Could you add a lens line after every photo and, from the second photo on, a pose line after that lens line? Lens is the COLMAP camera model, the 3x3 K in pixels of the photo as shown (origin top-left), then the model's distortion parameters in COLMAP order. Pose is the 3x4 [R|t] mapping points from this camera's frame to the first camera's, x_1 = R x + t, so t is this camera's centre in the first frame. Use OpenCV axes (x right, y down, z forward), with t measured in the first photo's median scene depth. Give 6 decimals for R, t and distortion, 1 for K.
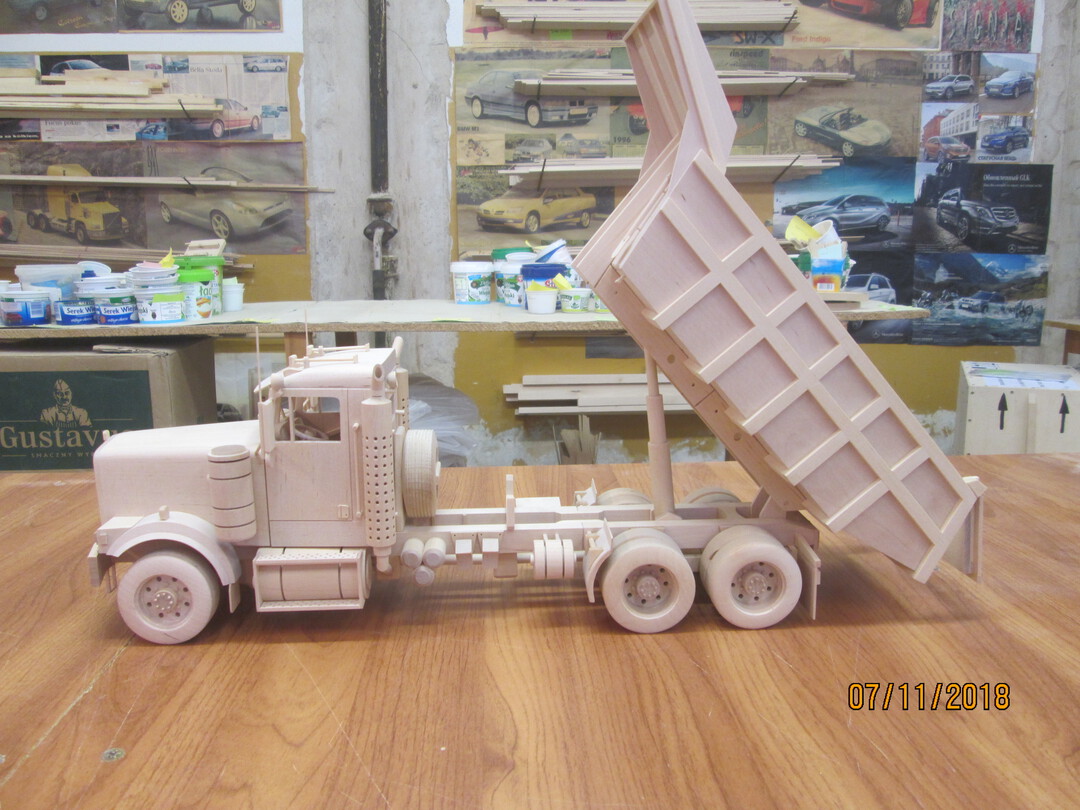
lens RADIAL K [[896.2, 0, 523.2], [0, 896.2, 401.4], [0, 0, 1]] dist [-0.053459, 0.027678]
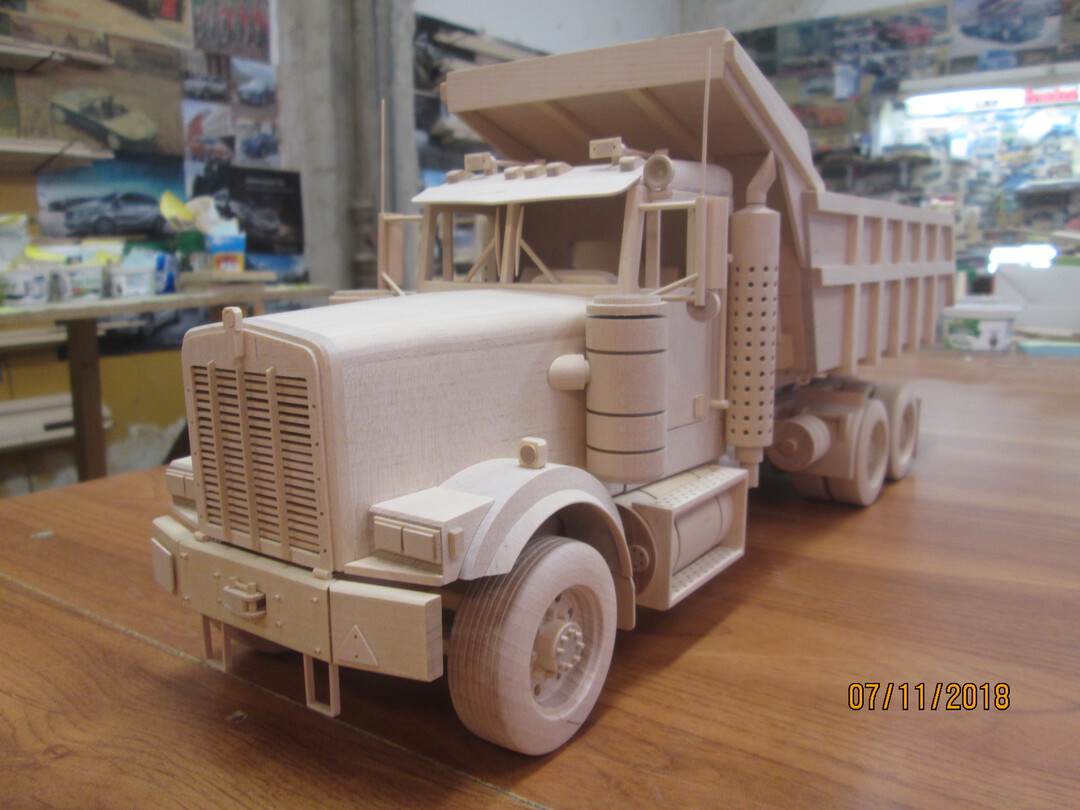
lens RADIAL K [[910.1, 0, 525.1], [0, 910.1, 404.5], [0, 0, 1]] dist [-0.037934, 0.016660]
pose [[0.620980, -0.125758, 0.773672, -0.124656], [0.154196, 0.987357, 0.036728, 0.014113], [-0.768510, 0.096490, 0.632520, 0.118260]]
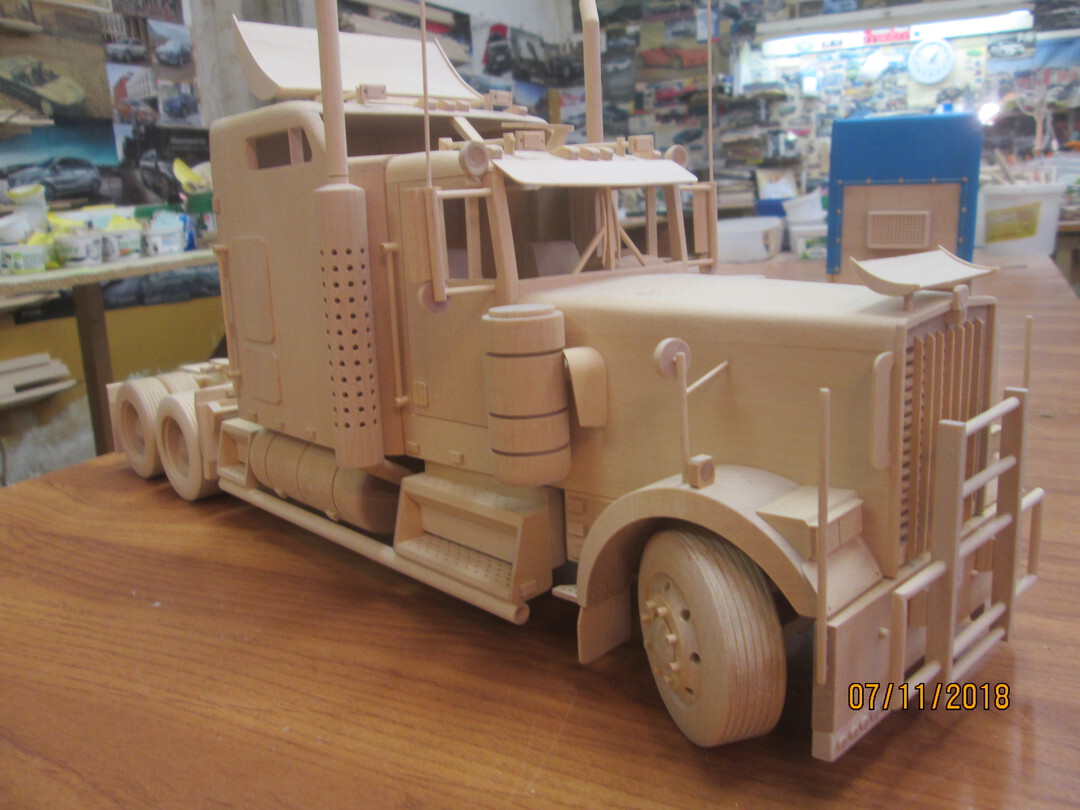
lens RADIAL K [[918.7, 0, 527.9], [0, 918.7, 406.8], [0, 0, 1]] dist [-0.041742, 0.026820]
pose [[0.483518, -0.217680, 0.847836, -0.273225], [0.214106, 0.968575, 0.126575, 0.008542], [-0.848746, 0.120325, 0.514929, 0.119359]]
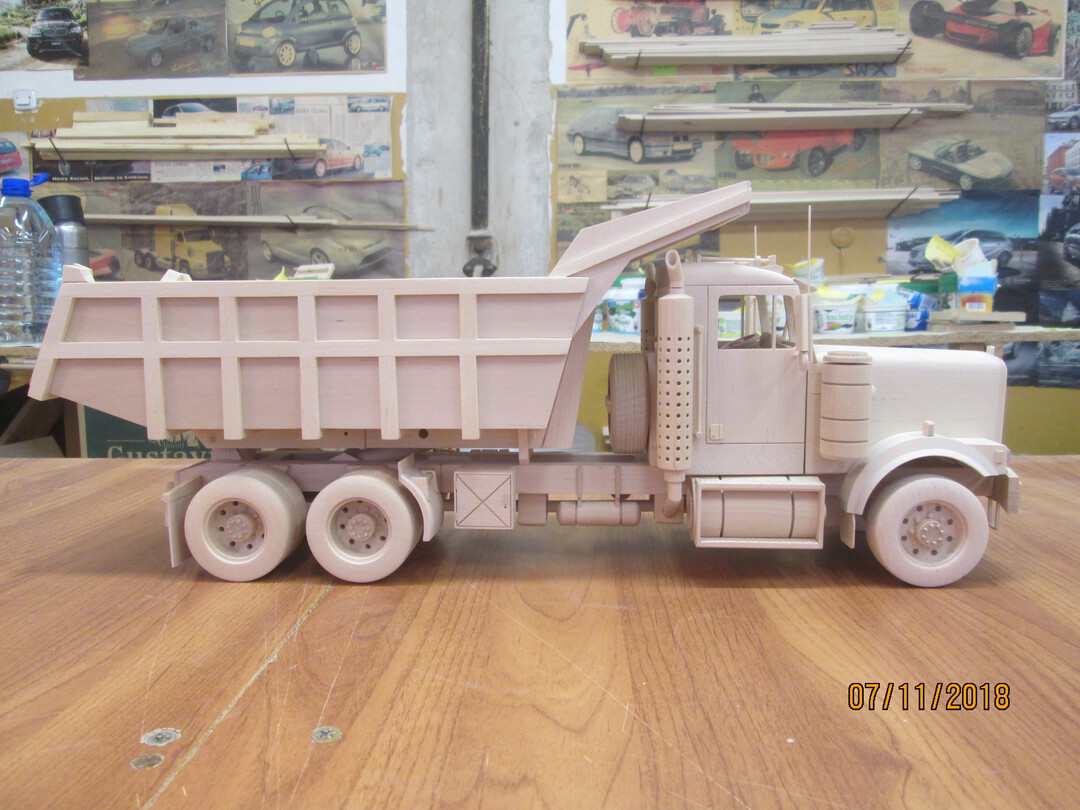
lens RADIAL K [[892.5, 0, 520.6], [0, 892.5, 402.0], [0, 0, 1]] dist [-0.056189, 0.024718]
pose [[0.996531, 0.007099, -0.082914, -0.032649], [-0.012806, 0.997569, -0.068493, 0.023287], [0.082226, 0.069317, 0.994200, 0.036332]]
